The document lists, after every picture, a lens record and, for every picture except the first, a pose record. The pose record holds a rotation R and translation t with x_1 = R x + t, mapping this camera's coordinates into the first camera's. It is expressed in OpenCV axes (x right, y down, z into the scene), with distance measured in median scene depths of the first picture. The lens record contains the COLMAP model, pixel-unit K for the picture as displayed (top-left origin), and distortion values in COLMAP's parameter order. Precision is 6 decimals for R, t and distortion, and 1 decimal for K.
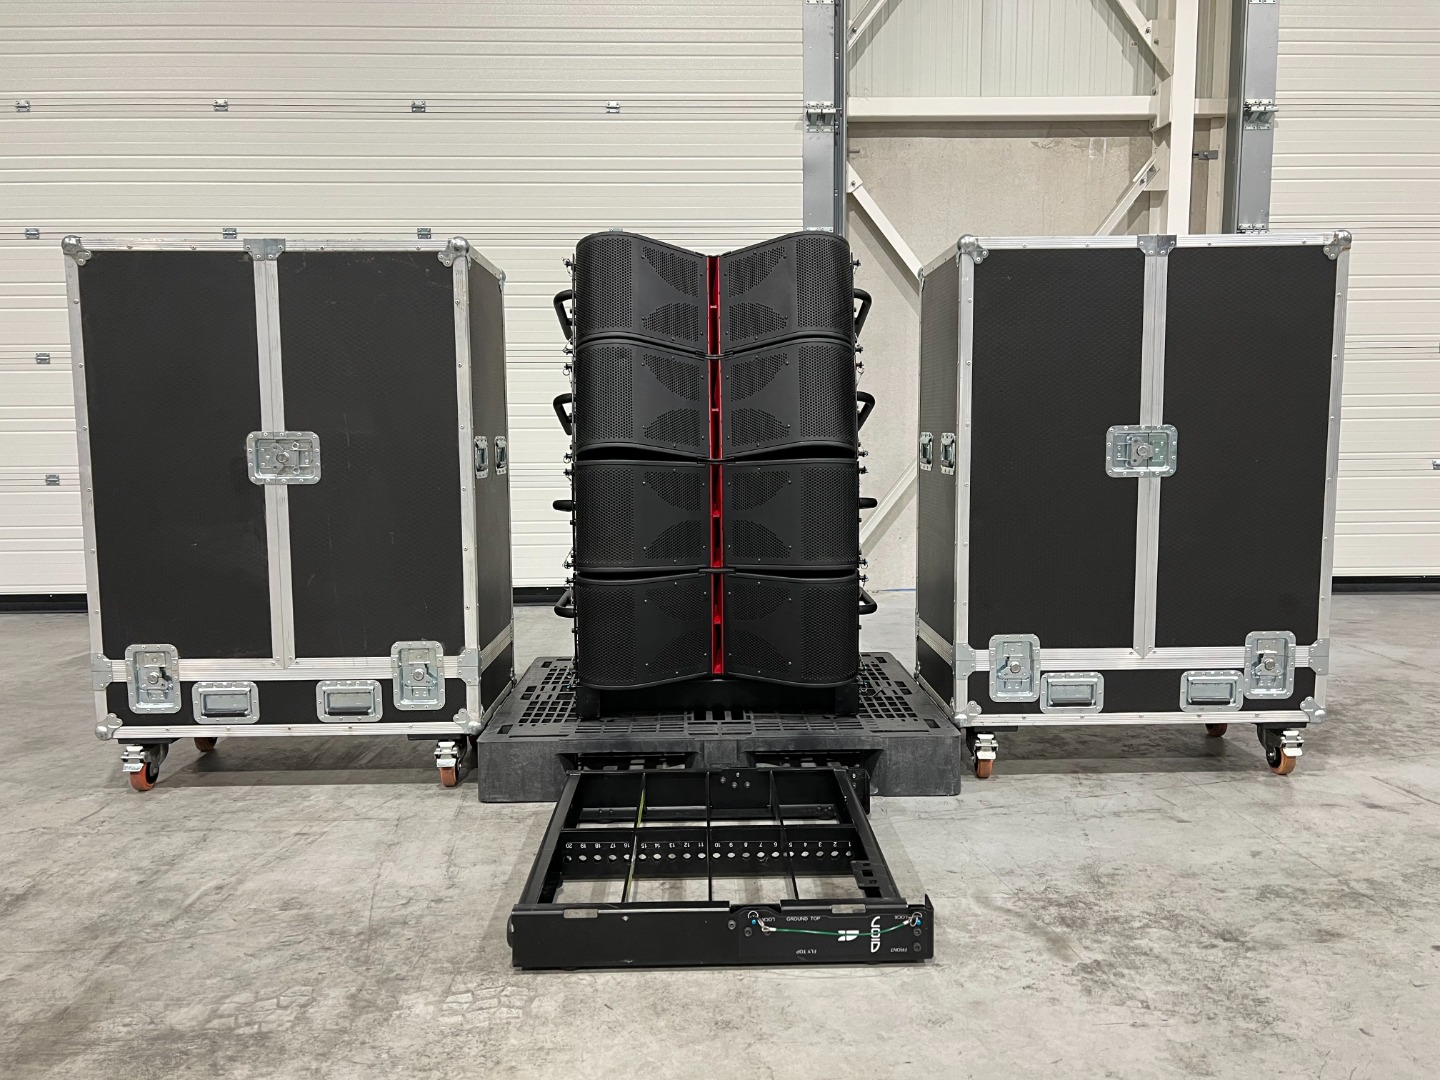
lens RADIAL K [[1088.3, 0, 720.6], [0, 1088.3, 532.2], [0, 0, 1]] dist [0.045879, -0.050868]
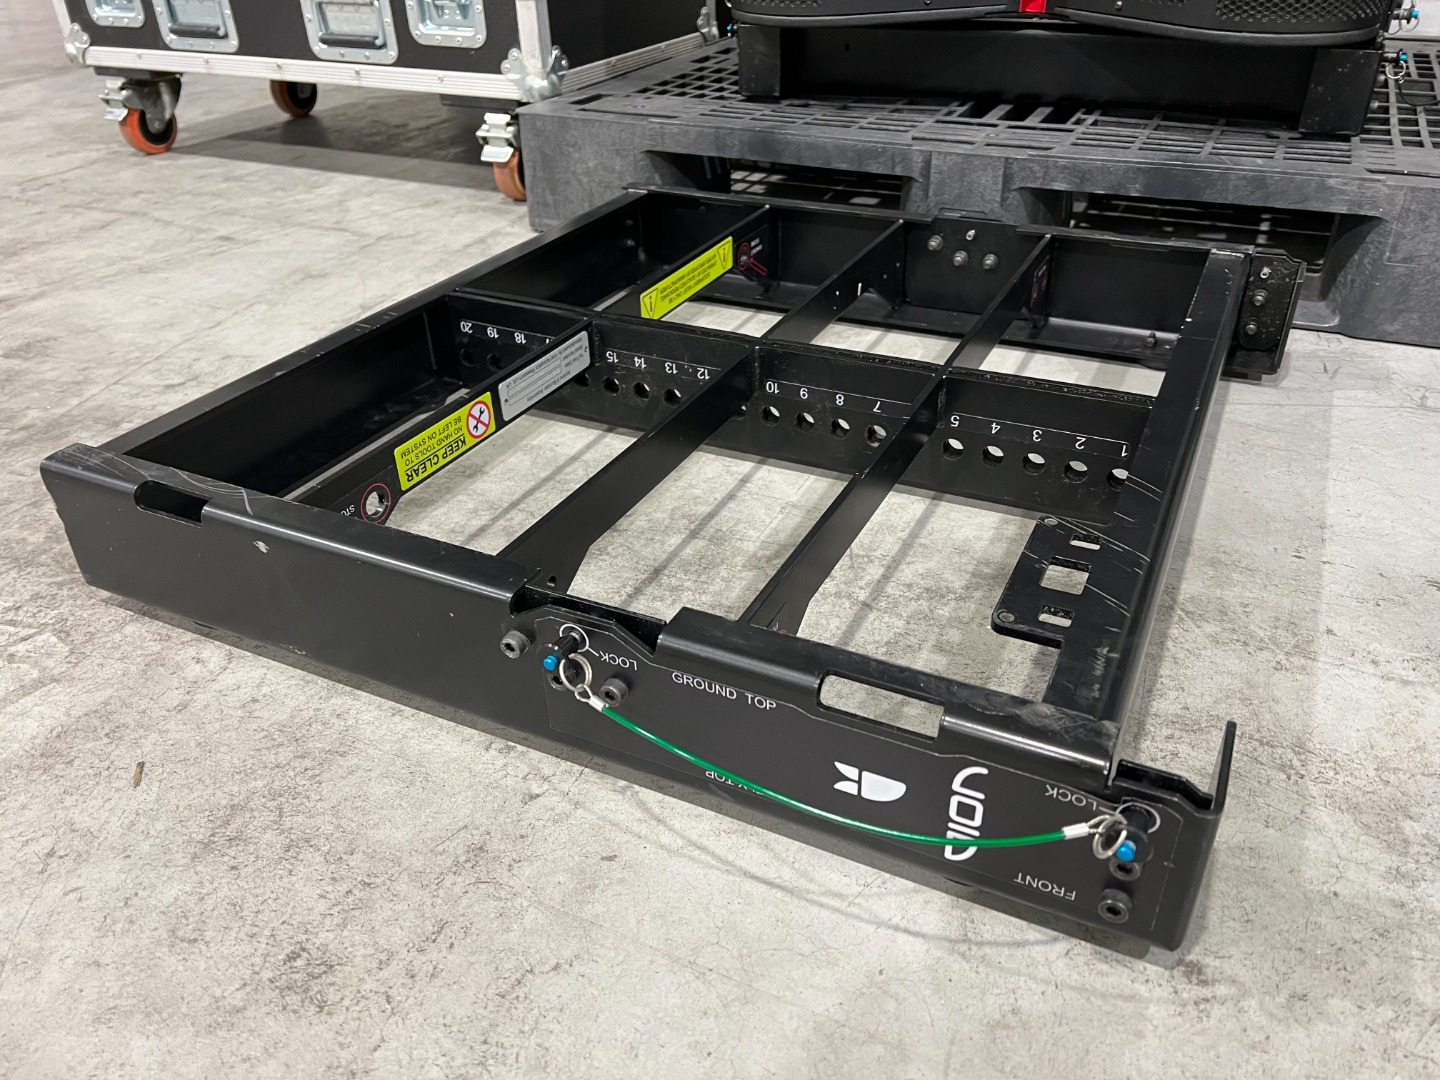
lens RADIAL K [[1088.3, 0, 725.1], [0, 1088.3, 550.3], [0, 0, 1]] dist [0.045879, -0.050868]
pose [[0.889595, 0.236077, -0.391010, 0.120035], [-0.028838, 0.883391, 0.467749, 0.125152], [0.455840, -0.404831, 0.792668, 0.529077]]
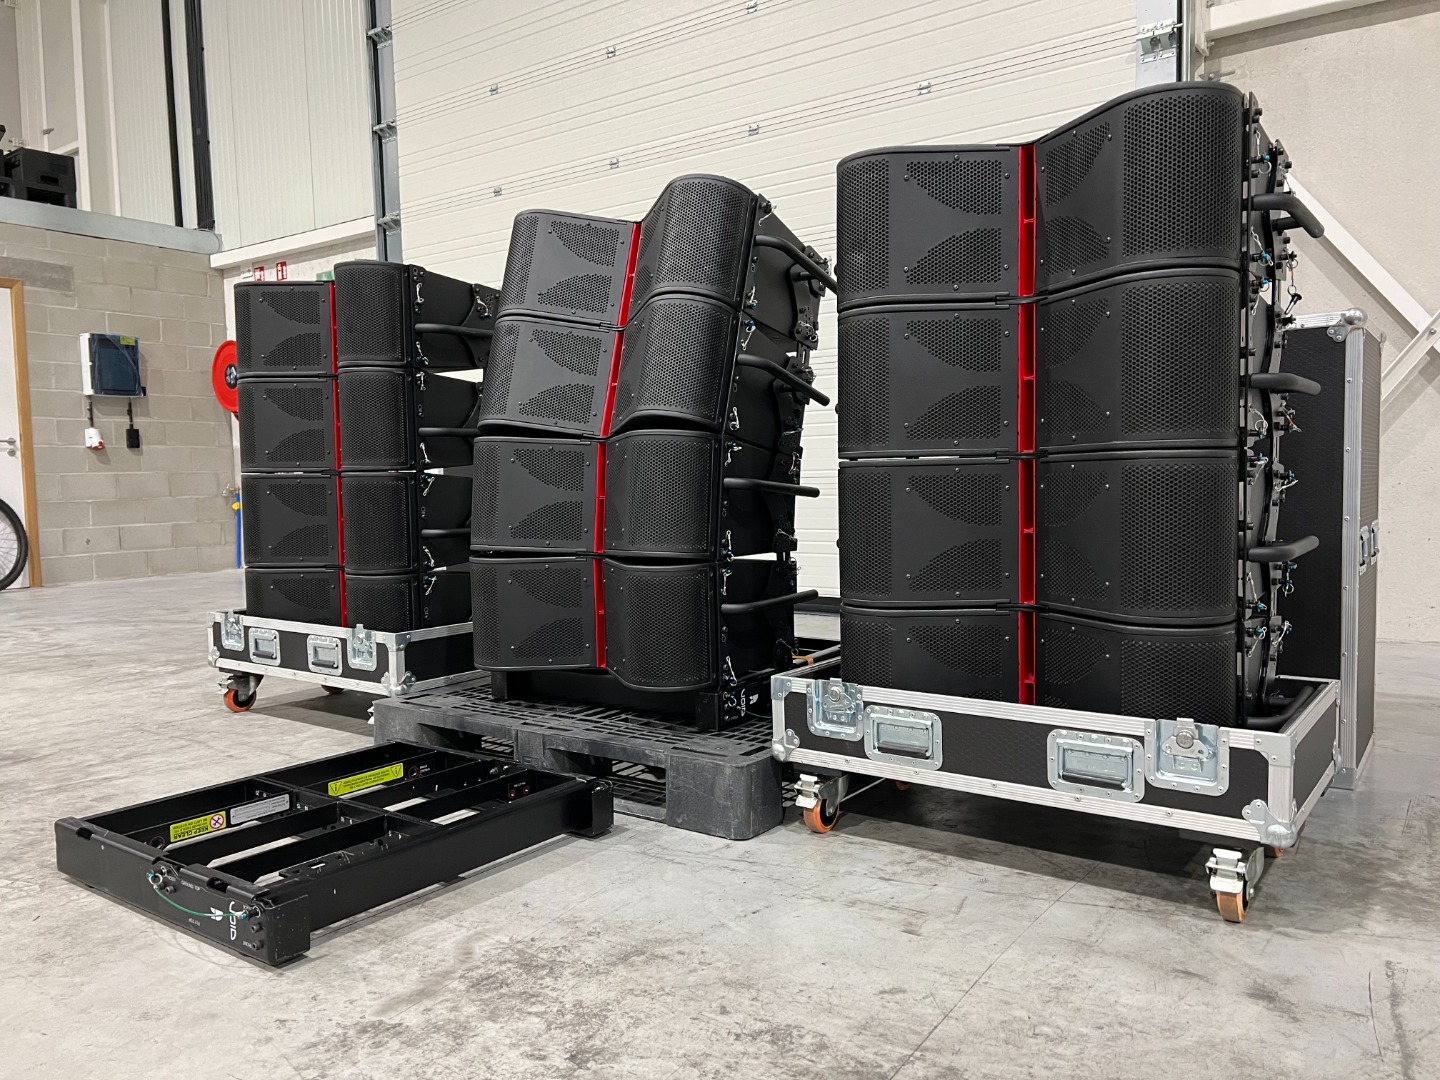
lens RADIAL K [[1088.3, 0, 722.8], [0, 1088.3, 536.7], [0, 0, 1]] dist [0.045879, -0.050868]
pose [[0.792743, 0.028113, -0.608907, 0.680404], [-0.046444, 0.998818, -0.014351, 0.028611], [0.607784, 0.039657, 0.793112, 0.343208]]
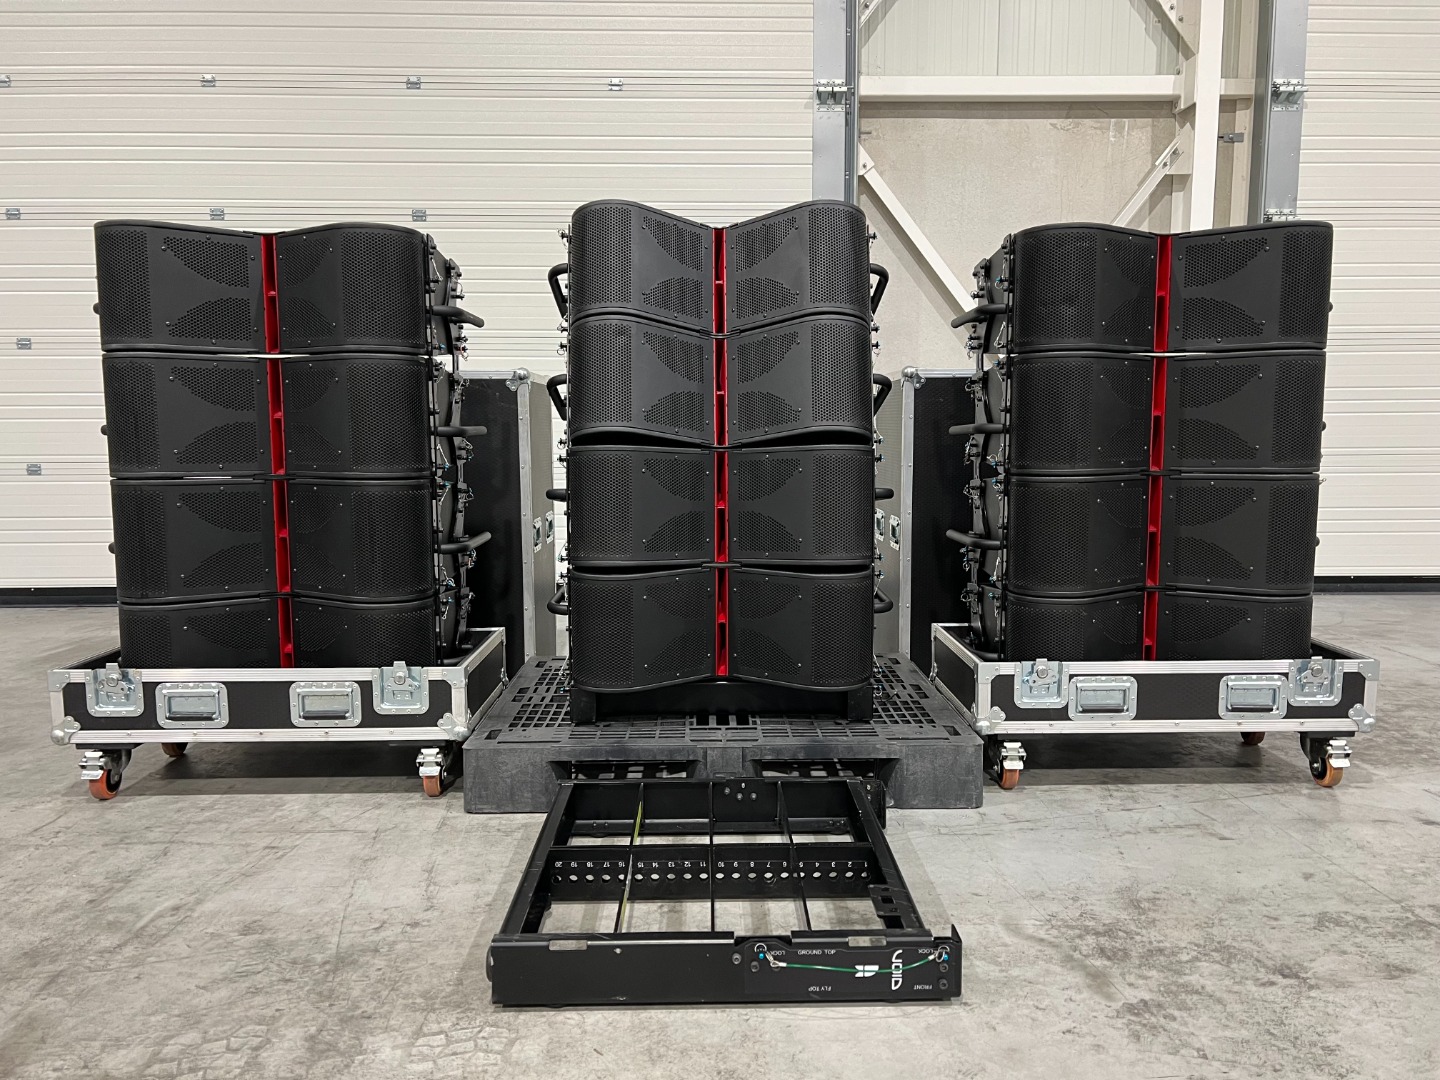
lens RADIAL K [[1088.3, 0, 724.3], [0, 1088.3, 538.4], [0, 0, 1]] dist [0.045879, -0.050868]
pose [[0.999990, 0.004497, -0.000694, -0.000523], [-0.004492, 0.999964, 0.007251, 0.005658], [0.000727, -0.007248, 0.999973, 0.071652]]
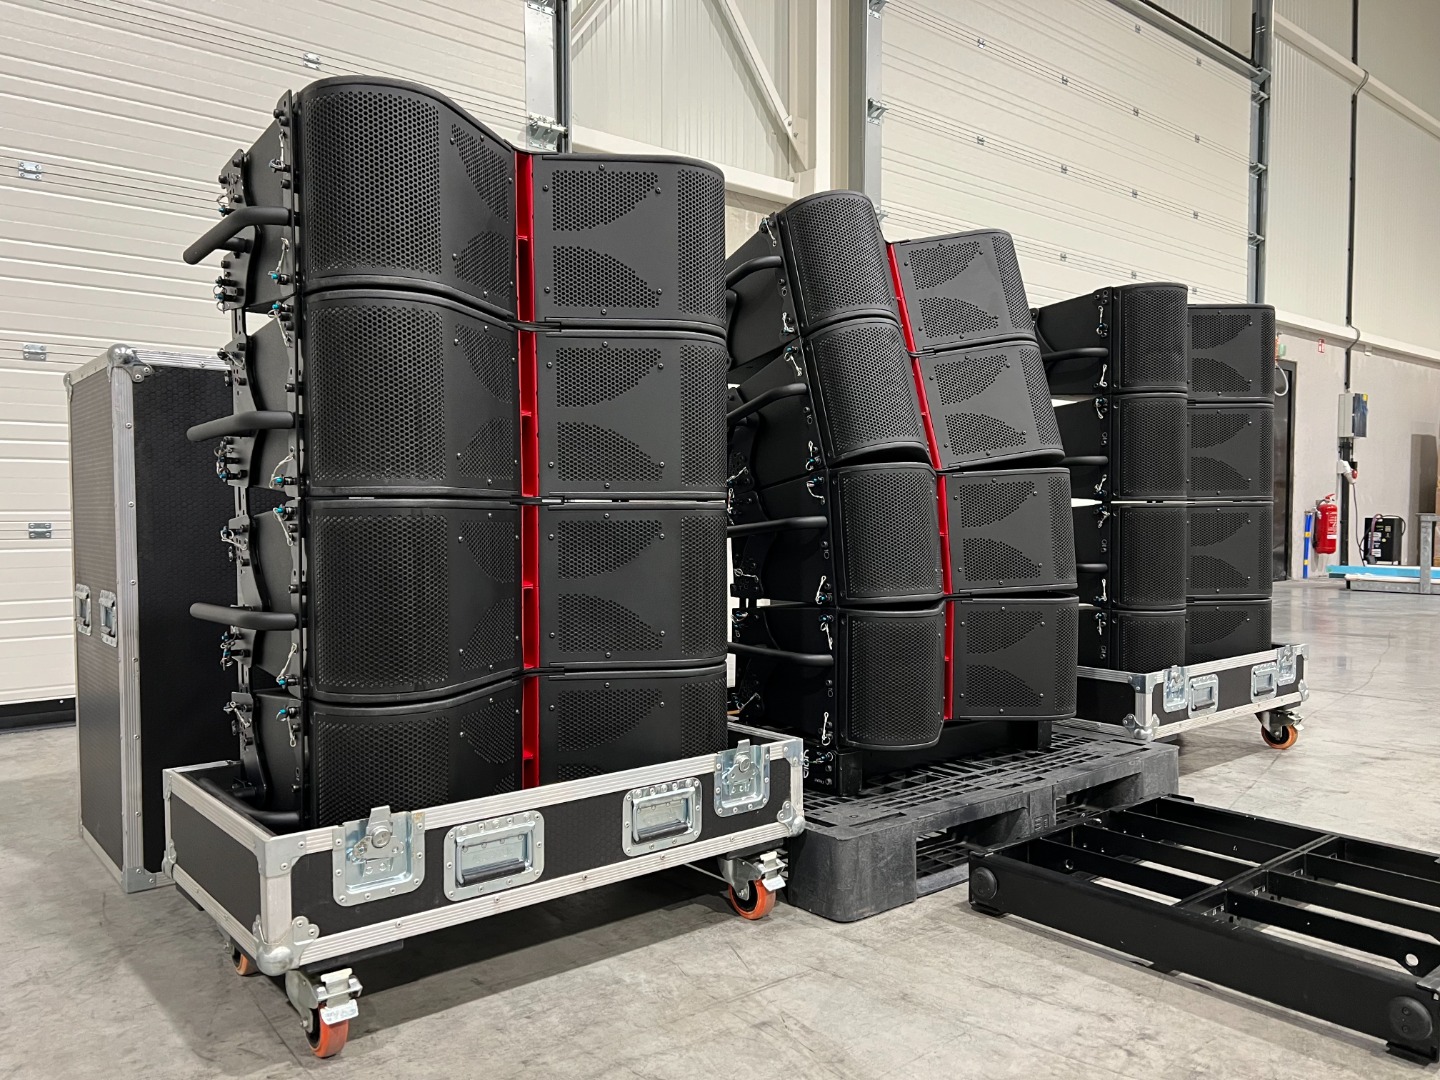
lens RADIAL K [[1088.3, 0, 720.3], [0, 1088.3, 540.6], [0, 0, 1]] dist [0.045879, -0.050868]
pose [[0.784250, -0.012155, 0.620326, -0.715844], [0.057522, 0.996926, -0.053188, 0.026652], [-0.617773, 0.077395, 0.782539, 0.453904]]
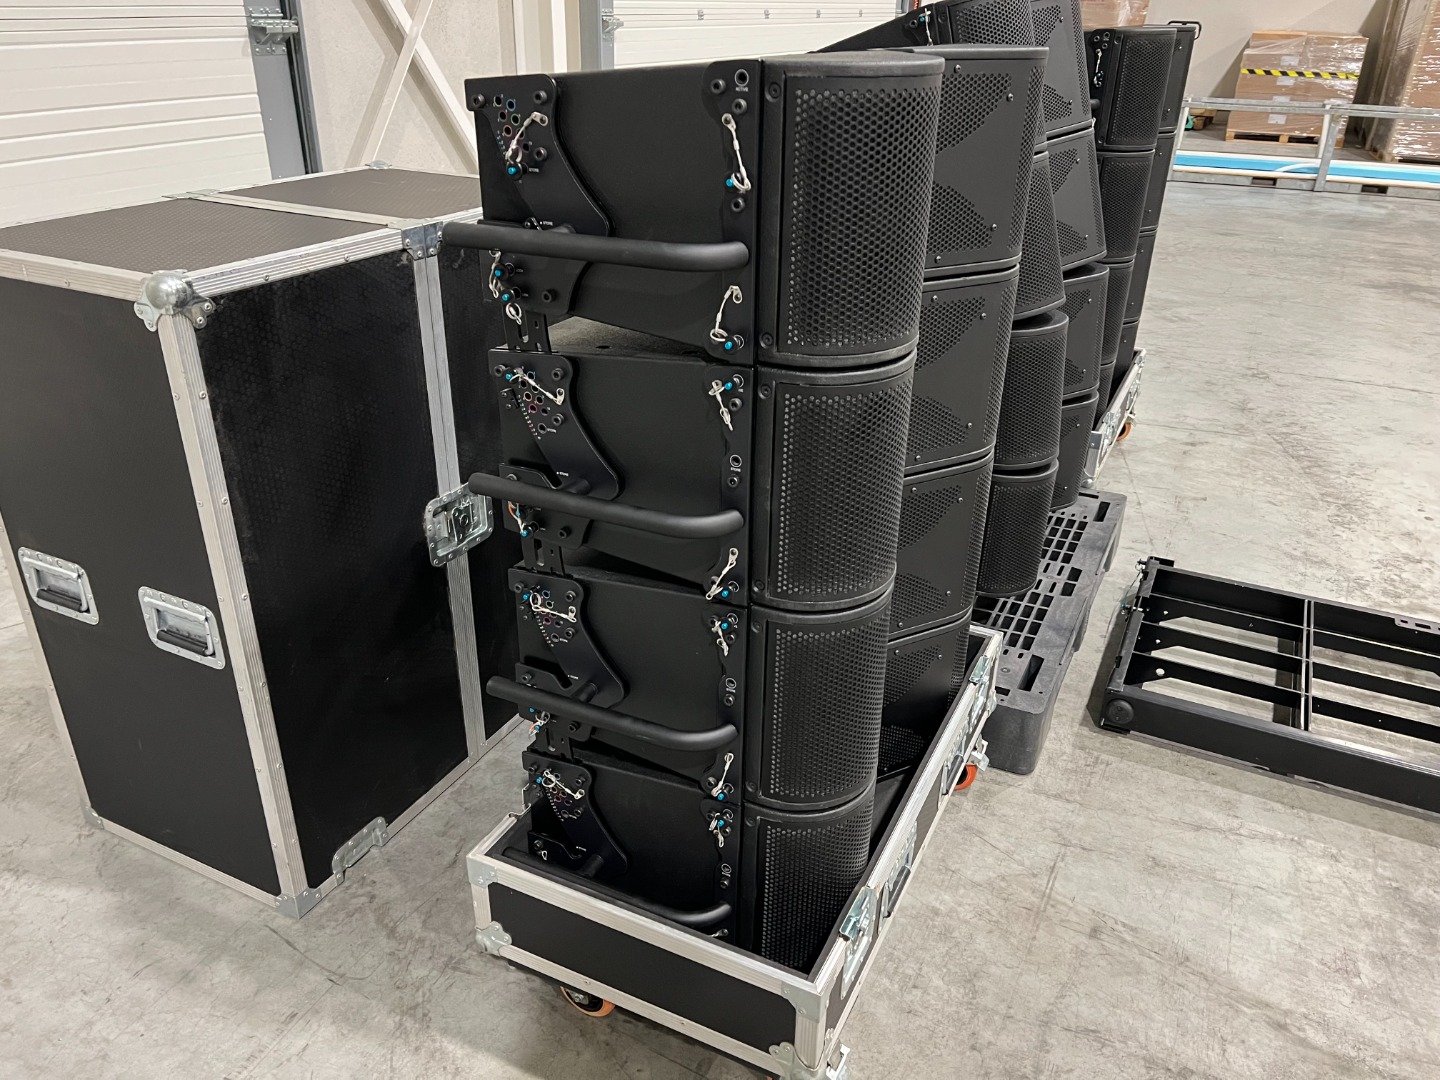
lens RADIAL K [[1088.3, 0, 741.1], [0, 1088.3, 542.1], [0, 0, 1]] dist [0.045879, -0.050868]
pose [[0.450074, -0.381678, 0.807314, -0.893578], [0.054761, 0.914151, 0.401659, -0.249361], [-0.891310, -0.136567, 0.432337, 0.843888]]
